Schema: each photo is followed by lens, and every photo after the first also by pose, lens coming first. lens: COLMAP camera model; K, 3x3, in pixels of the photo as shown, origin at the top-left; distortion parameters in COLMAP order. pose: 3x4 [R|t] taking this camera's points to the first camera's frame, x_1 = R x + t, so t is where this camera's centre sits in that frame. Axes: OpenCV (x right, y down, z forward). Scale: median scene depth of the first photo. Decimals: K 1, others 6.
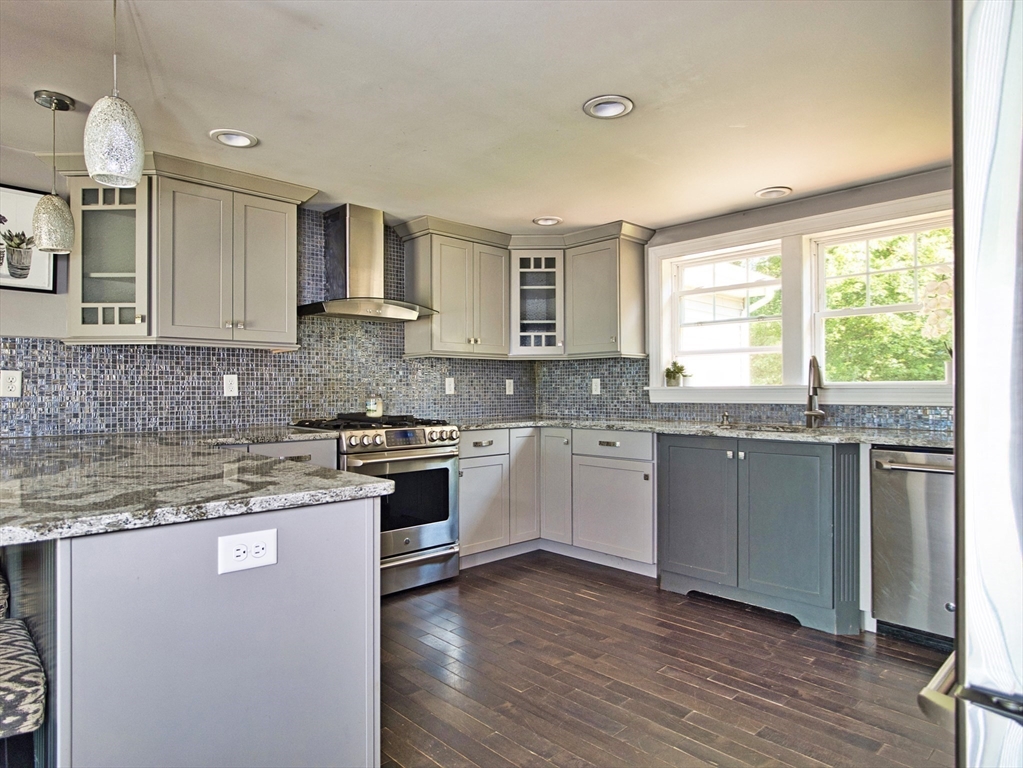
lens RADIAL K [[612.8, 0, 506.1], [0, 612.8, 388.2], [0, 0, 1]] dist [-0.037730, 0.019679]
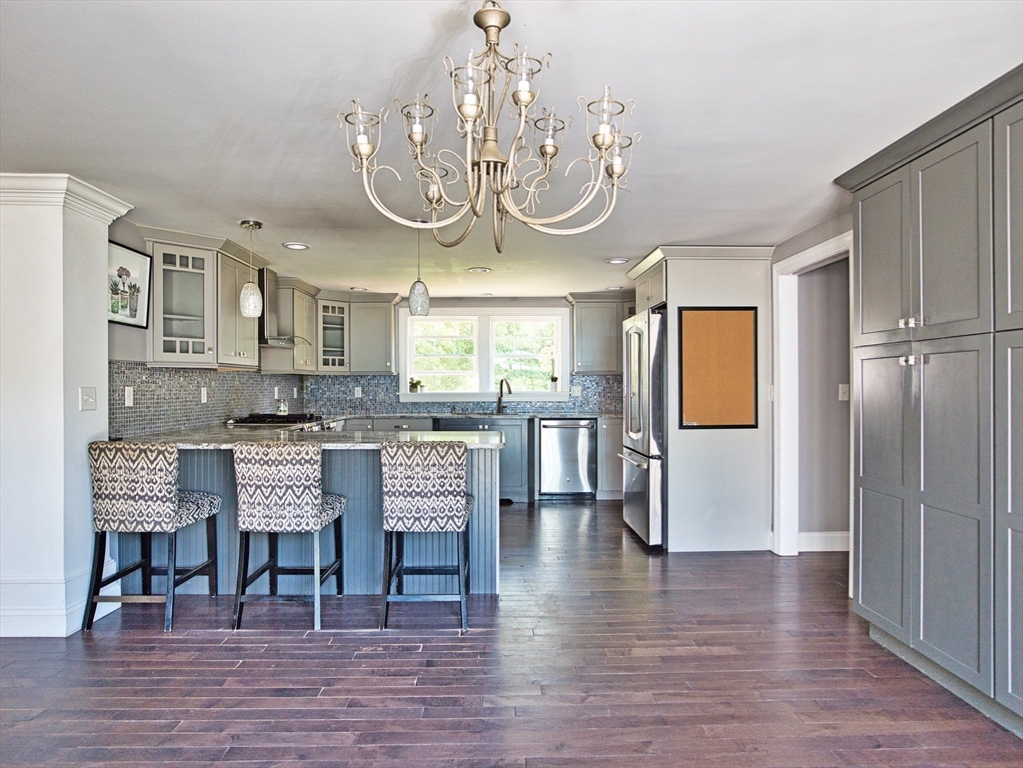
lens RADIAL K [[621.6, 0, 507.4], [0, 621.6, 387.7], [0, 0, 1]] dist [-0.045438, 0.023701]
pose [[0.678359, -0.000333, 0.734731, -1.082109], [-0.001329, 0.999998, 0.001681, -0.026161], [-0.734729, -0.002117, 0.678357, -0.469028]]
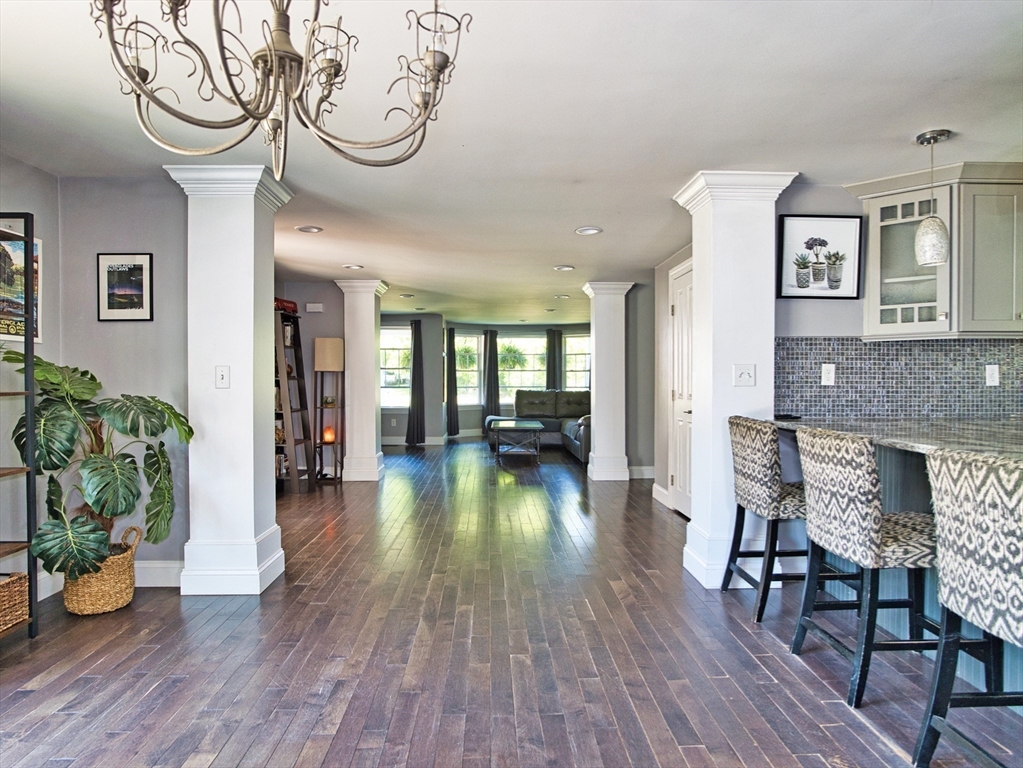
lens RADIAL K [[612.8, 0, 506.1], [0, 612.8, 388.2], [0, 0, 1]] dist [-0.037730, 0.019679]
pose [[0.740695, 0.012831, -0.671719, -0.406175], [0.001003, 0.999795, 0.020204, -0.004549], [0.671841, -0.015639, 0.740531, -0.328237]]
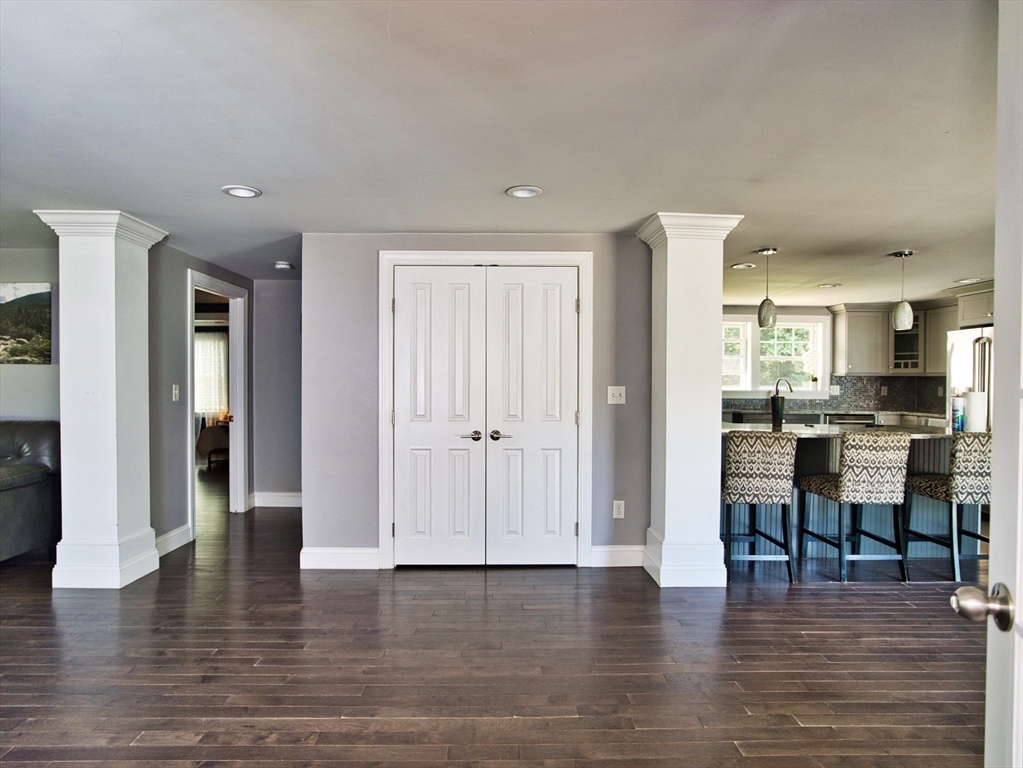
lens RADIAL K [[612.8, 0, 506.1], [0, 612.8, 388.2], [0, 0, 1]] dist [-0.037730, 0.019679]
pose [[0.677250, 0.000340, 0.735752, -2.002435], [-0.013264, 0.999843, 0.011747, -0.029833], [-0.735633, -0.017715, 0.677149, 0.197225]]
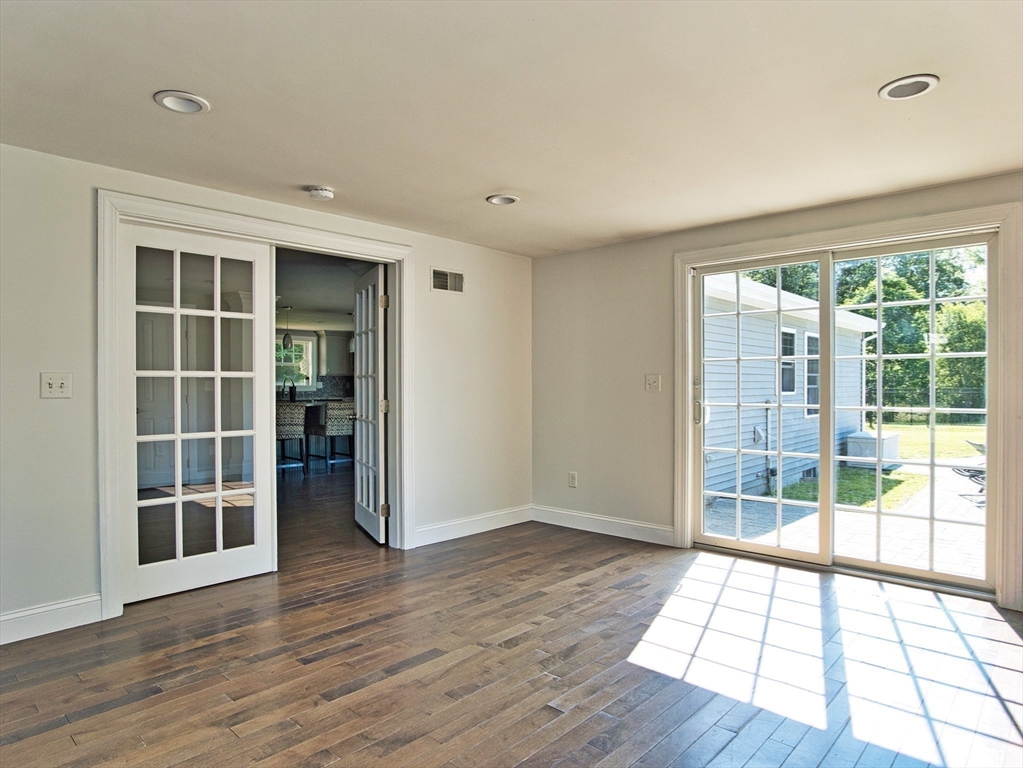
lens RADIAL K [[612.8, 0, 506.1], [0, 612.8, 388.2], [0, 0, 1]] dist [-0.037730, 0.019679]
pose [[-0.055079, -0.003251, 0.998477, -3.243865], [-0.001183, 0.999994, 0.003191, -0.003479], [-0.998481, -0.001005, -0.055082, -0.089007]]
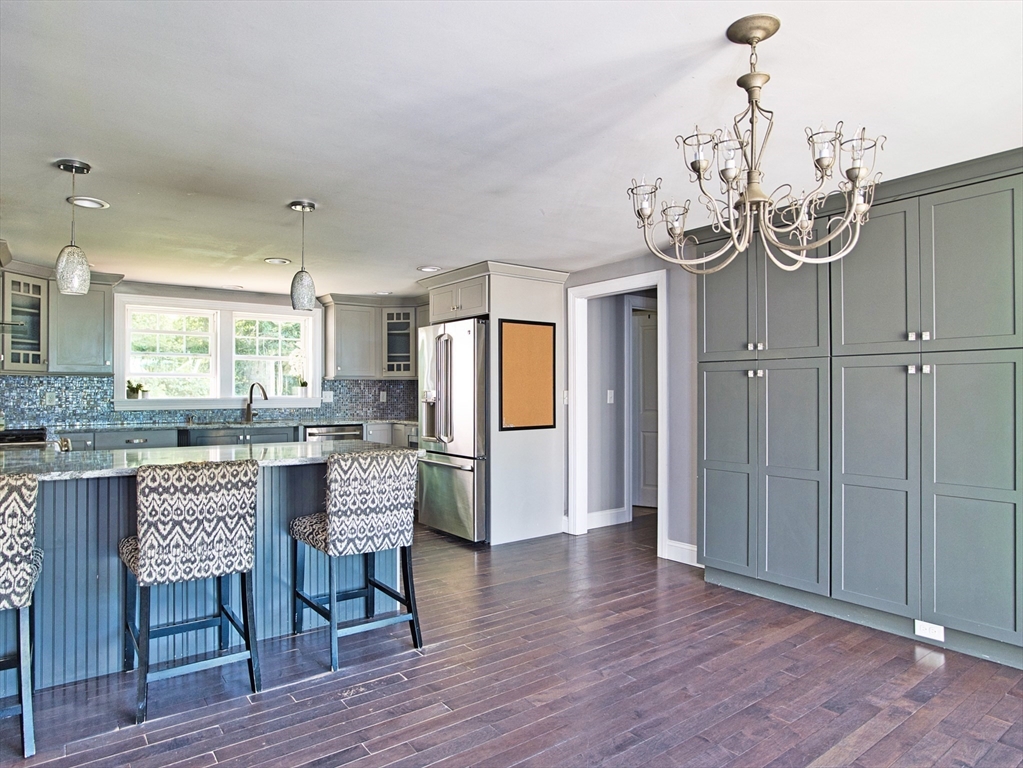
lens RADIAL K [[621.6, 0, 507.4], [0, 621.6, 387.7], [0, 0, 1]] dist [-0.045438, 0.023701]
pose [[0.123099, 0.009360, 0.992350, -1.314287], [-0.002798, 0.999955, -0.009085, -0.023668], [-0.992390, -0.001658, 0.123120, 0.002016]]
